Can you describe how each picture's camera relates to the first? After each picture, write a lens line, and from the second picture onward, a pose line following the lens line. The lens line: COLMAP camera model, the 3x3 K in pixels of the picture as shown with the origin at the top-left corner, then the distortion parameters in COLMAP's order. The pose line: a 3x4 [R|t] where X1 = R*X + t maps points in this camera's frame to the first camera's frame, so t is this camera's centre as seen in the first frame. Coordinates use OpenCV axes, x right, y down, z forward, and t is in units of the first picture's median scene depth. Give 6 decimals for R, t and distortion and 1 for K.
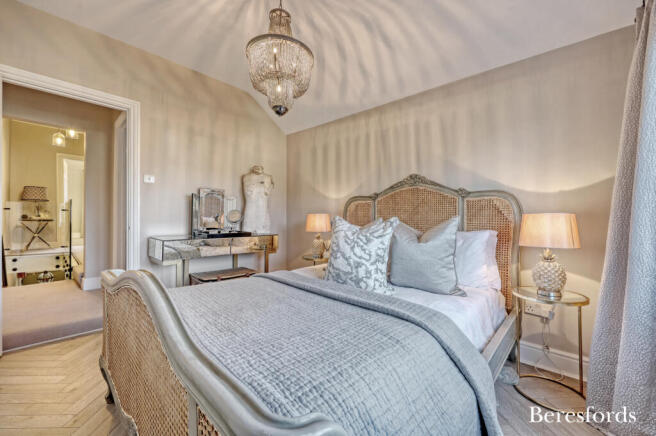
lens RADIAL K [[264.3, 0, 329.1], [0, 264.3, 230.4], [0, 0, 1]] dist [-0.000229, -0.000028]
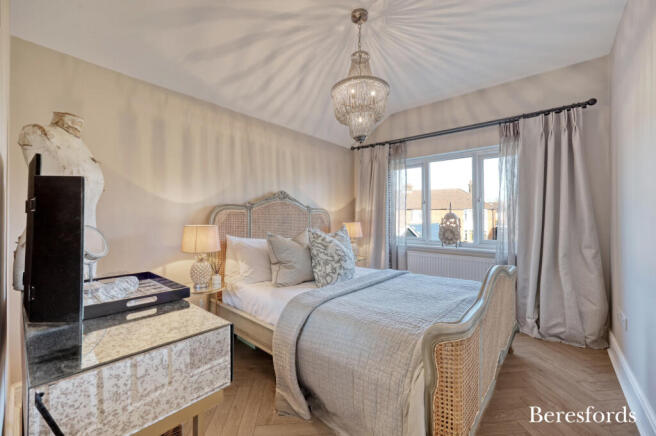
lens RADIAL K [[265.5, 0, 328.0], [0, 265.5, 218.0], [0, 0, 1]] dist [0.000171, 0.000100]
pose [[-0.037246, -0.005070, 0.999293, -0.912666], [0.054624, 0.998482, 0.007102, -0.084964], [-0.997812, 0.054850, -0.036912, 0.844540]]
